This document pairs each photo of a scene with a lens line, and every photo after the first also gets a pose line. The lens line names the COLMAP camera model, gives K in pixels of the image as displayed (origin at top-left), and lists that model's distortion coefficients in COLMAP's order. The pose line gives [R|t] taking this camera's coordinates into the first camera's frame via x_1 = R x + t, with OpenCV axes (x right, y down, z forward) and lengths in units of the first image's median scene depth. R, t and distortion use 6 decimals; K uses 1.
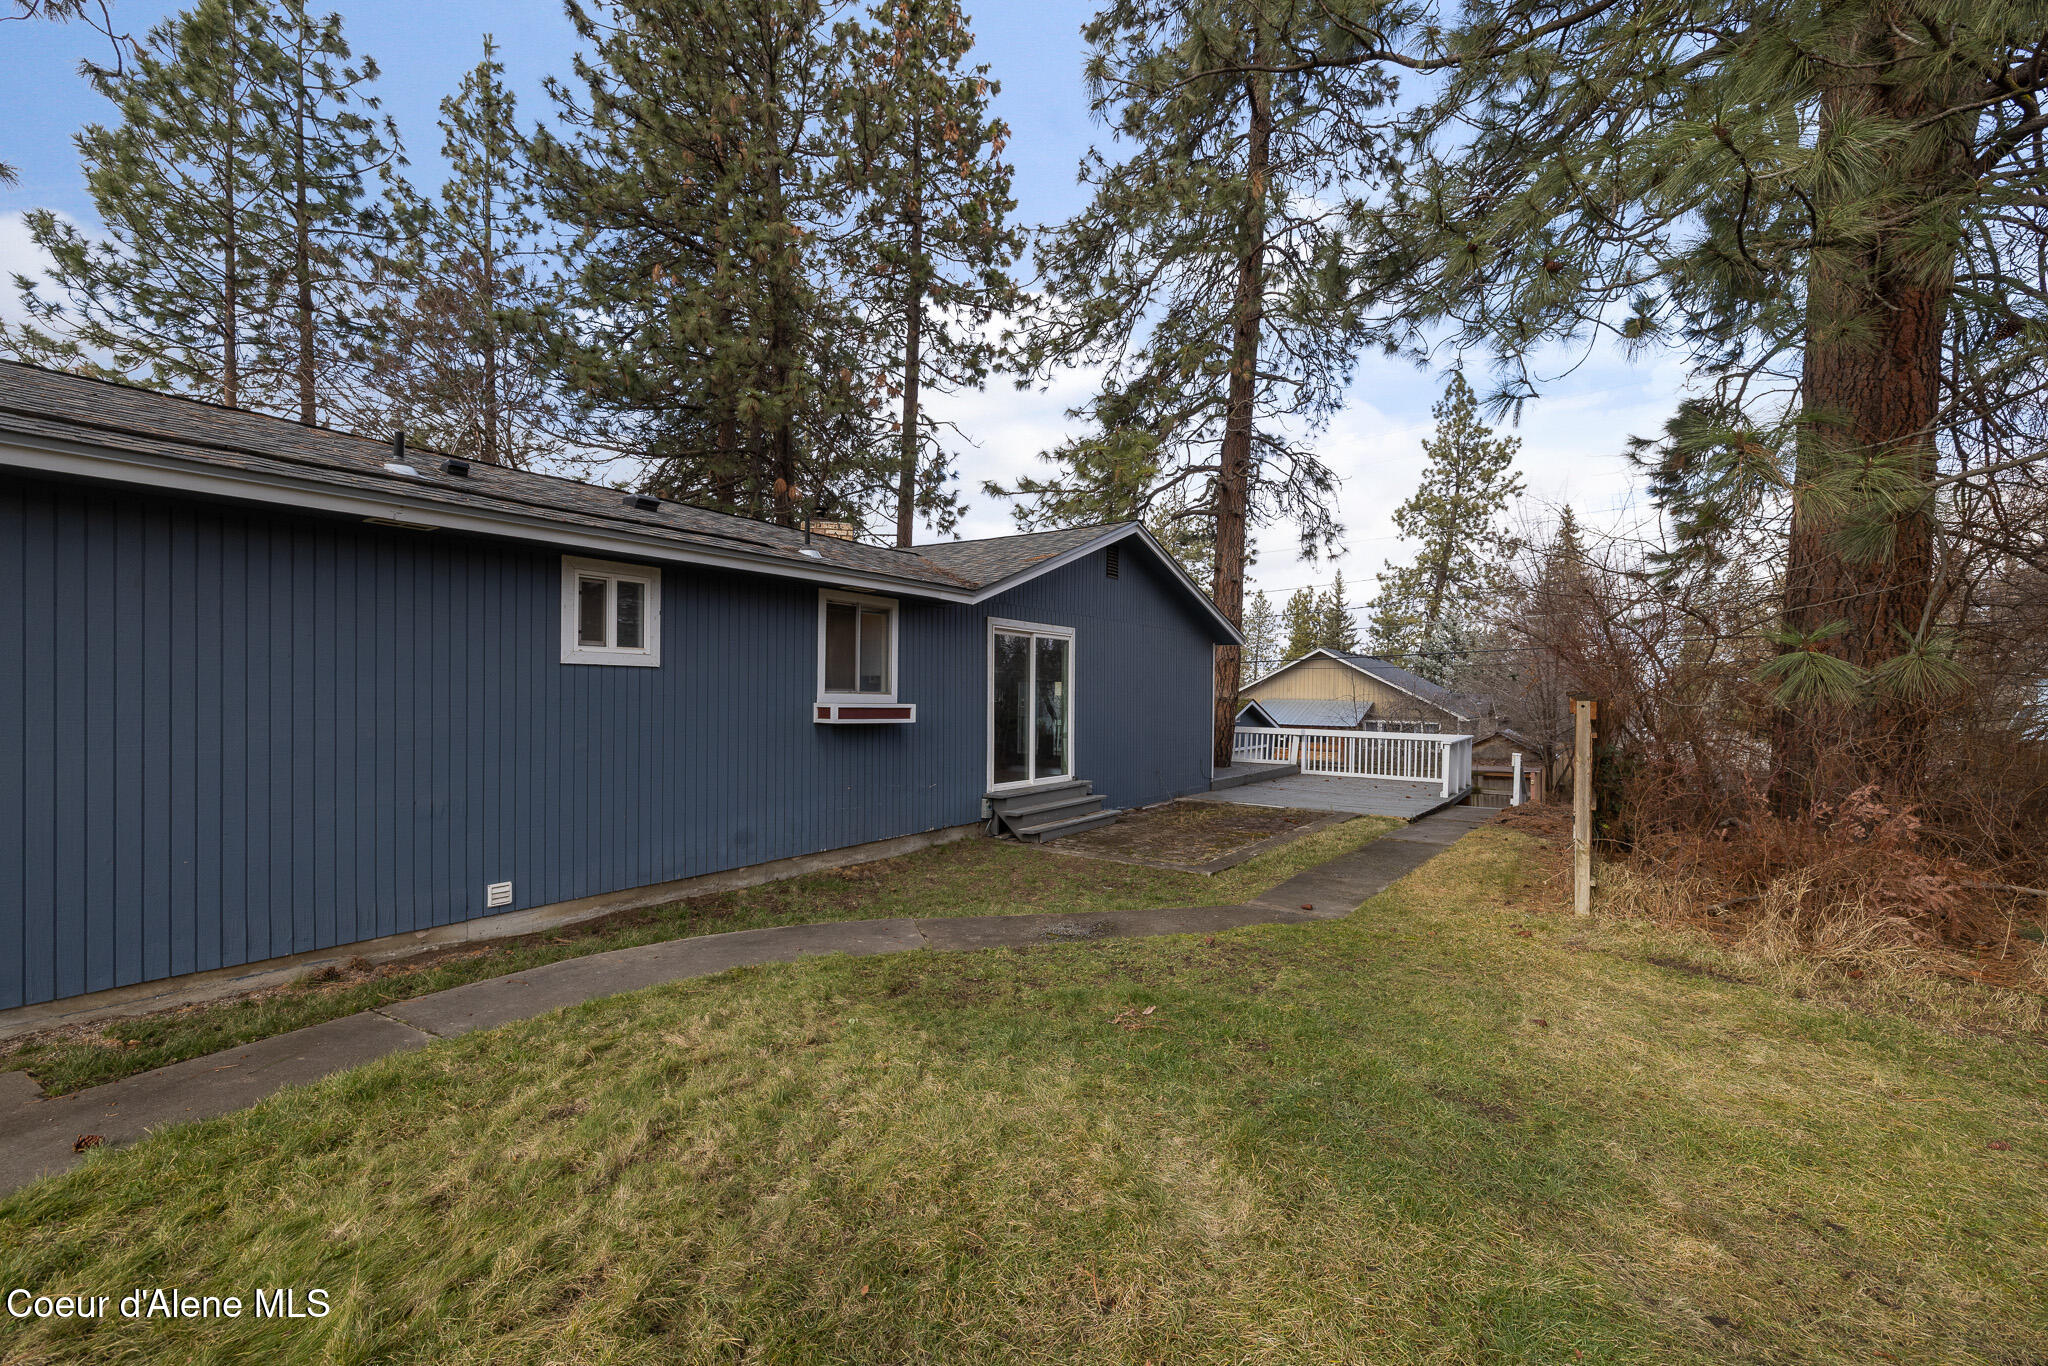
lens RADIAL K [[889.7, 0, 1022.4], [0, 889.7, 714.0], [0, 0, 1]] dist [0.000898, -0.000138]
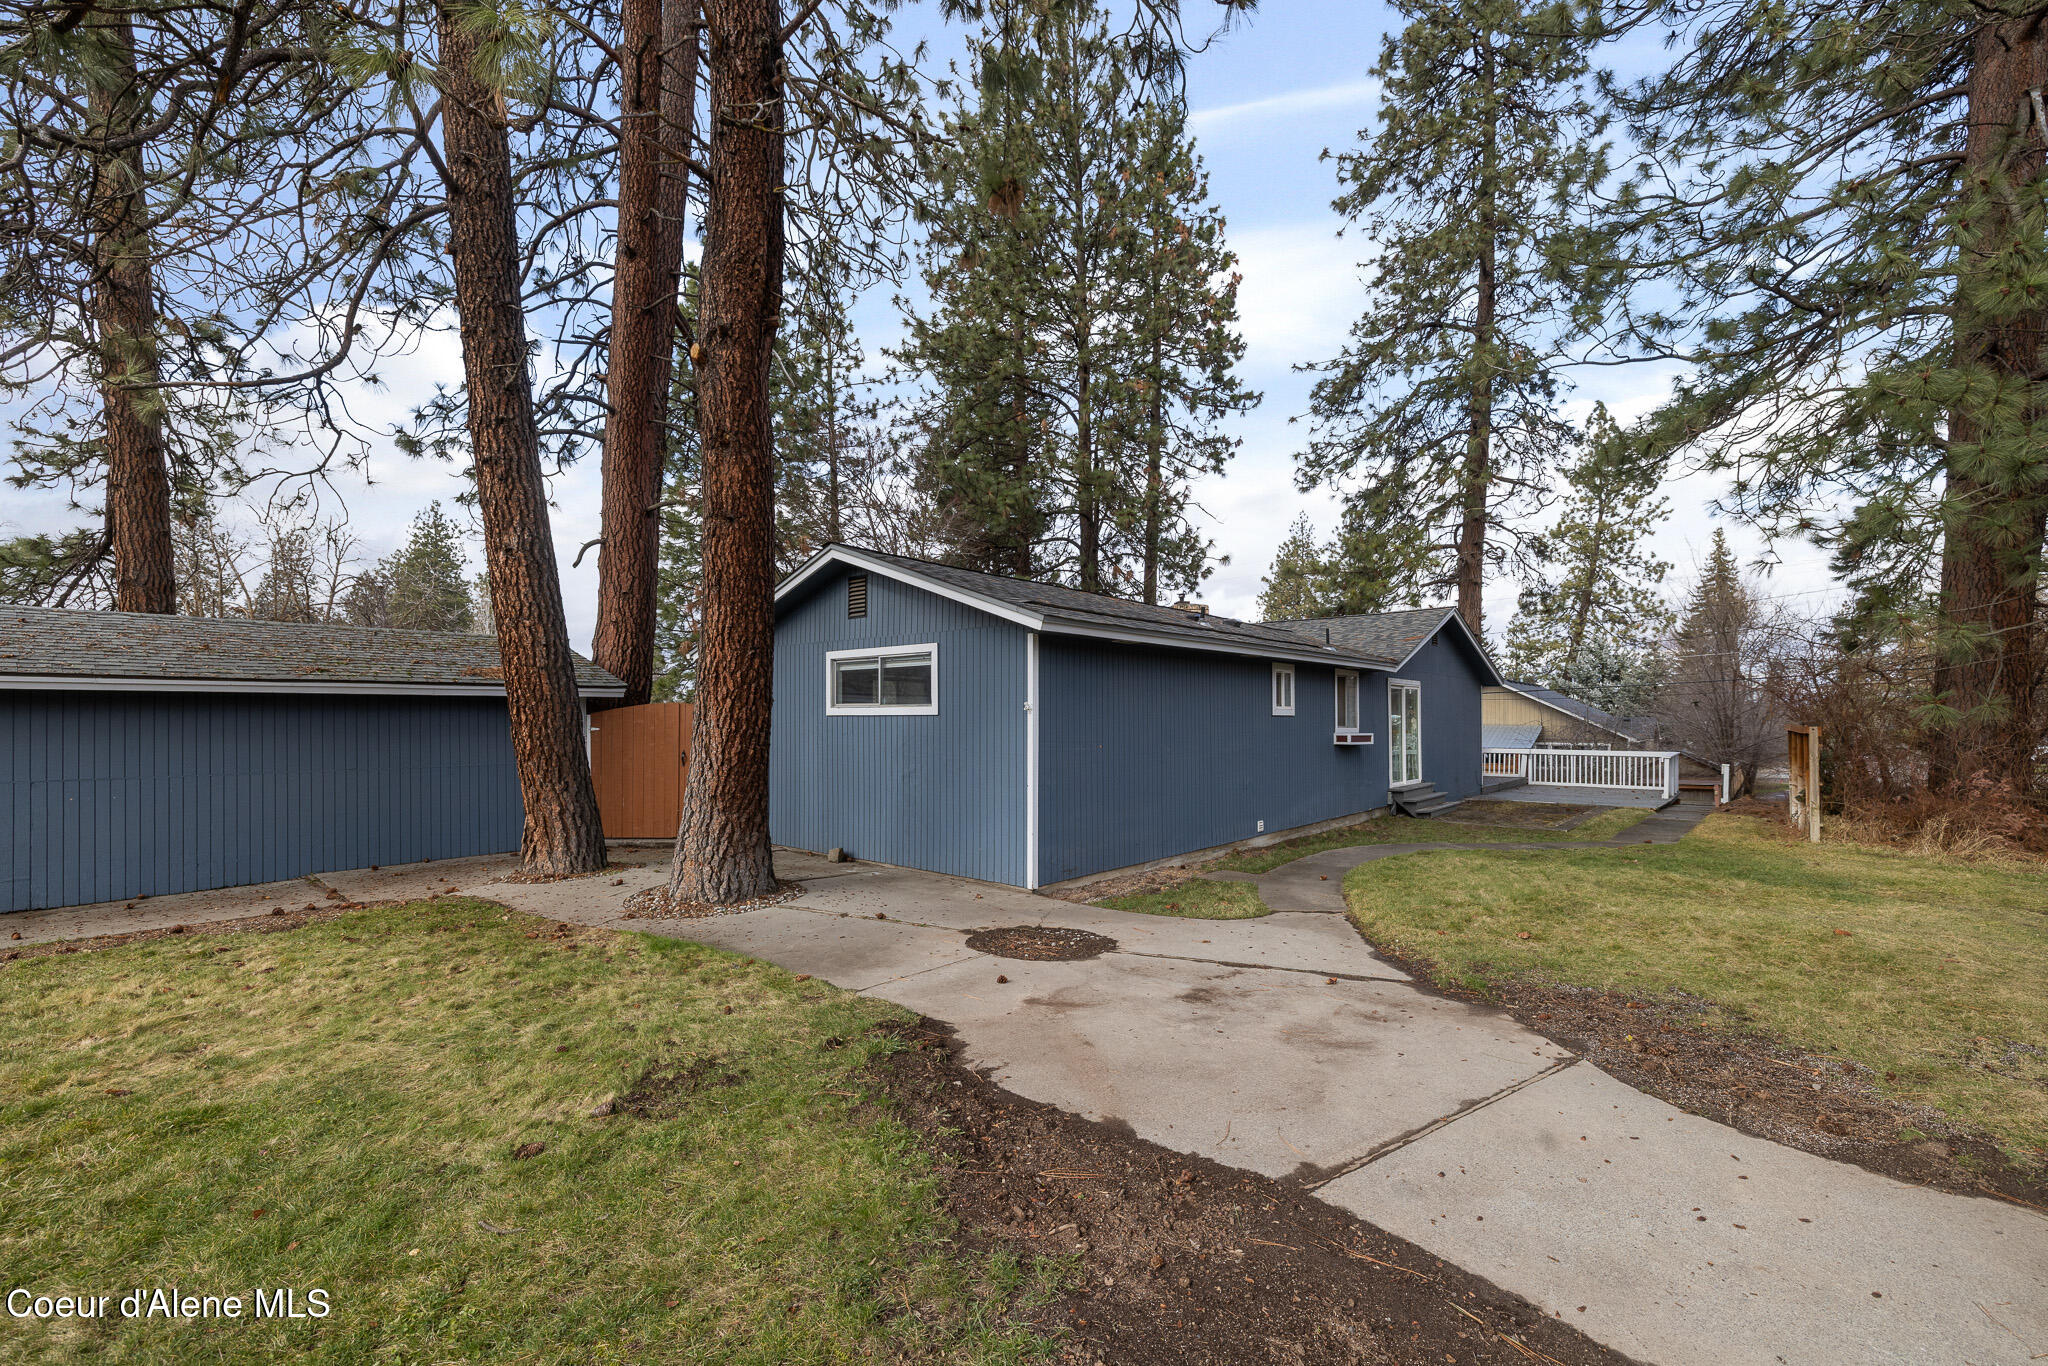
lens RADIAL K [[888.2, 0, 1027.4], [0, 888.2, 732.7], [0, 0, 1]] dist [0.000440, -0.000186]
pose [[0.994511, -0.012982, -0.103820, -0.180449], [0.011843, 0.999863, -0.011579, -0.000033], [0.103956, 0.010286, 0.994529, -0.226081]]
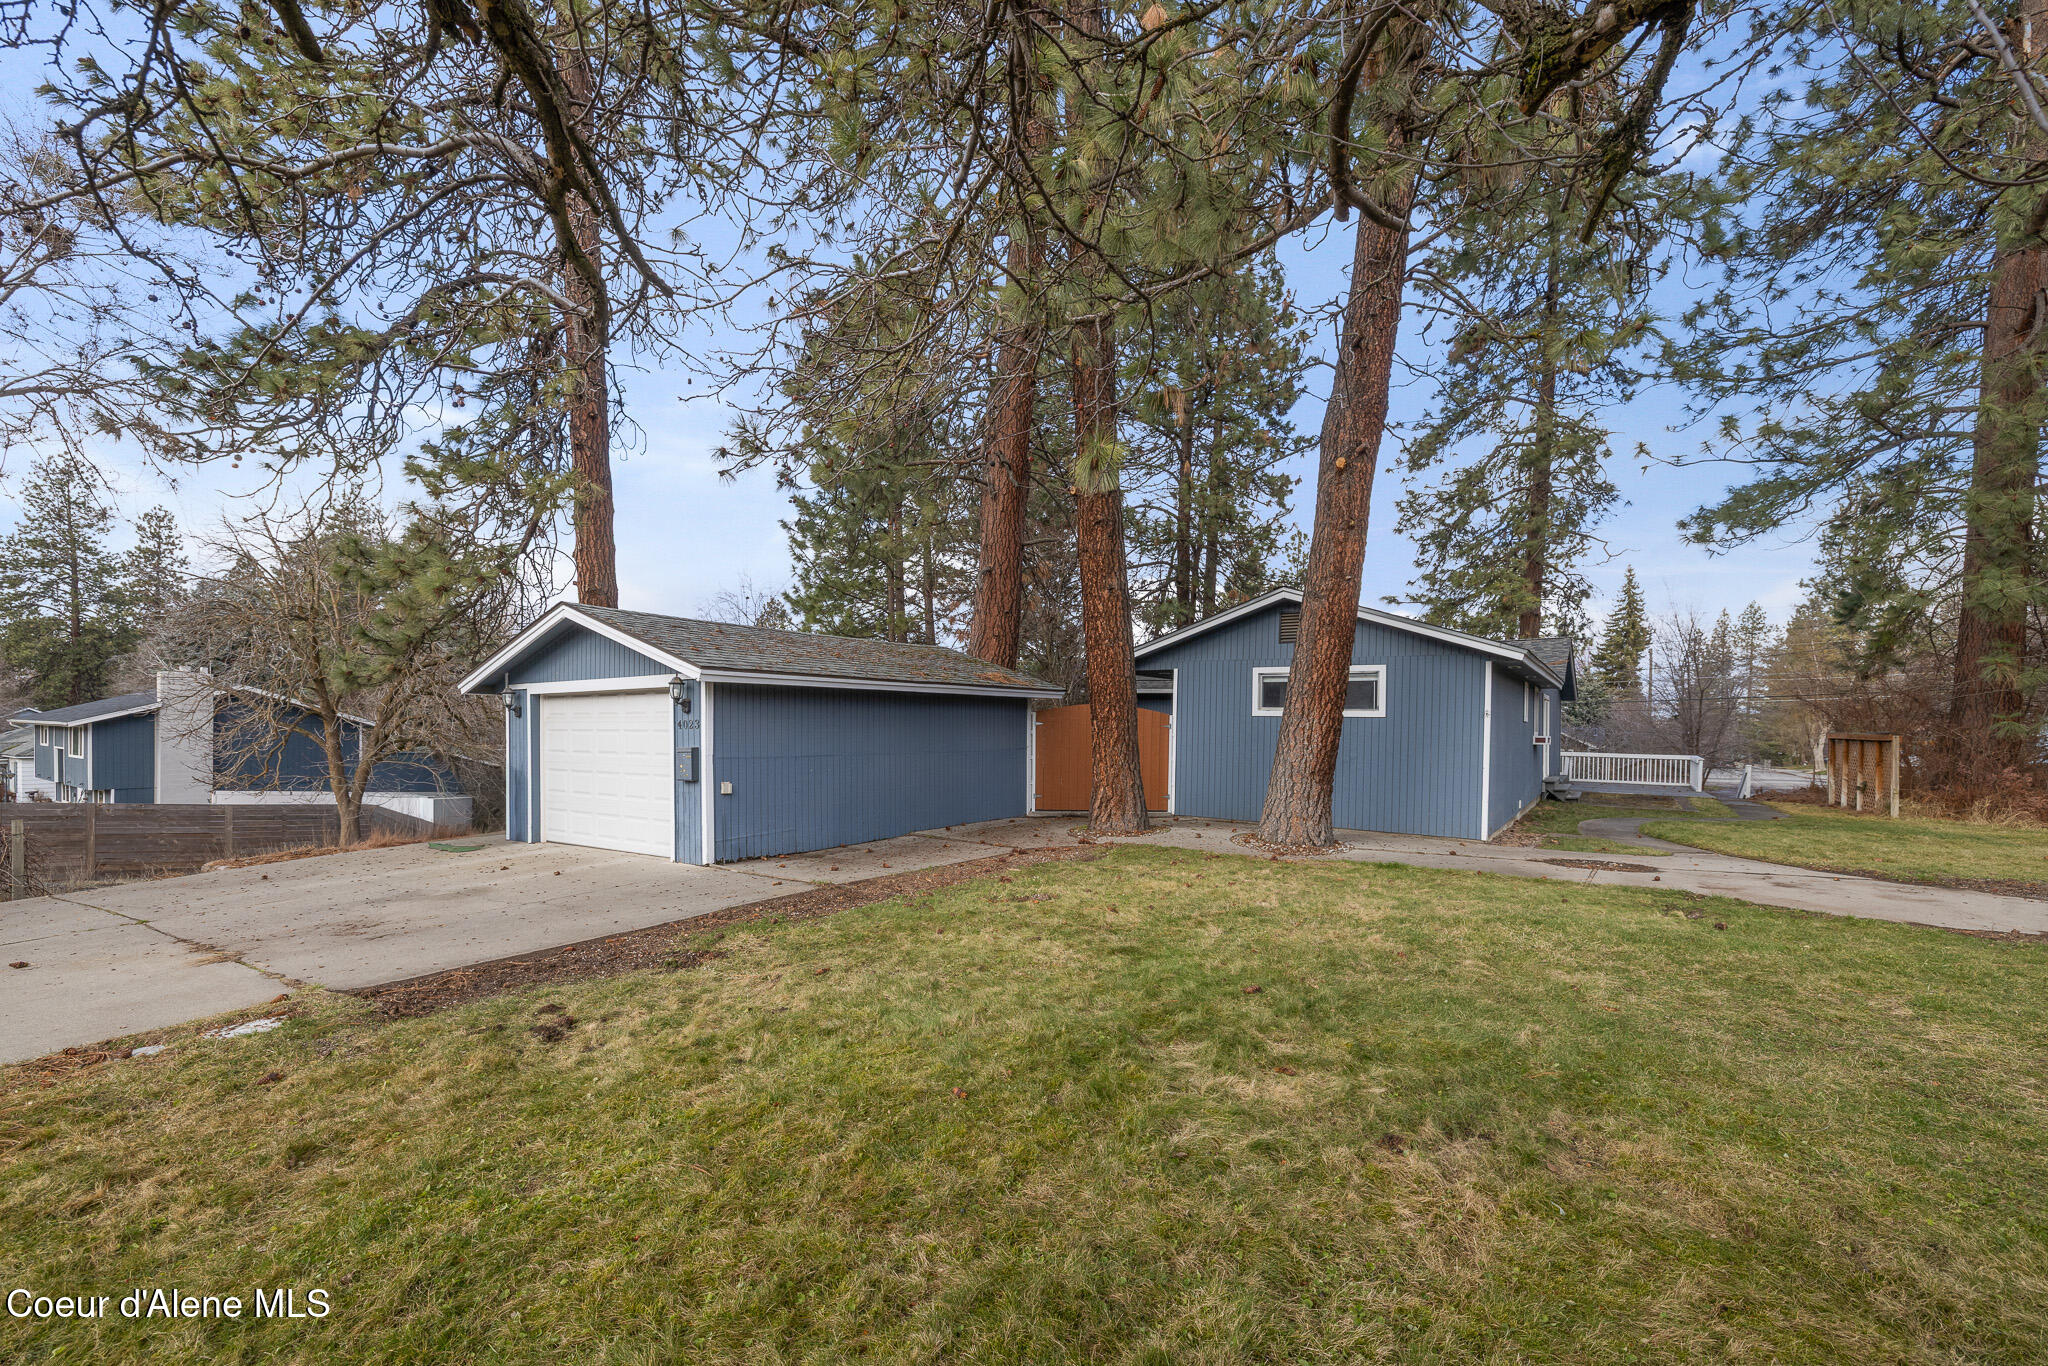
lens RADIAL K [[875.0, 0, 1021.6], [0, 875.0, 746.7], [0, 0, 1]] dist [0.001463, 0.000030]
pose [[0.999937, -0.000953, 0.011216, -0.434514], [0.000930, 0.999997, 0.002062, 0.002754], [-0.011217, -0.002052, 0.999935, -0.340291]]
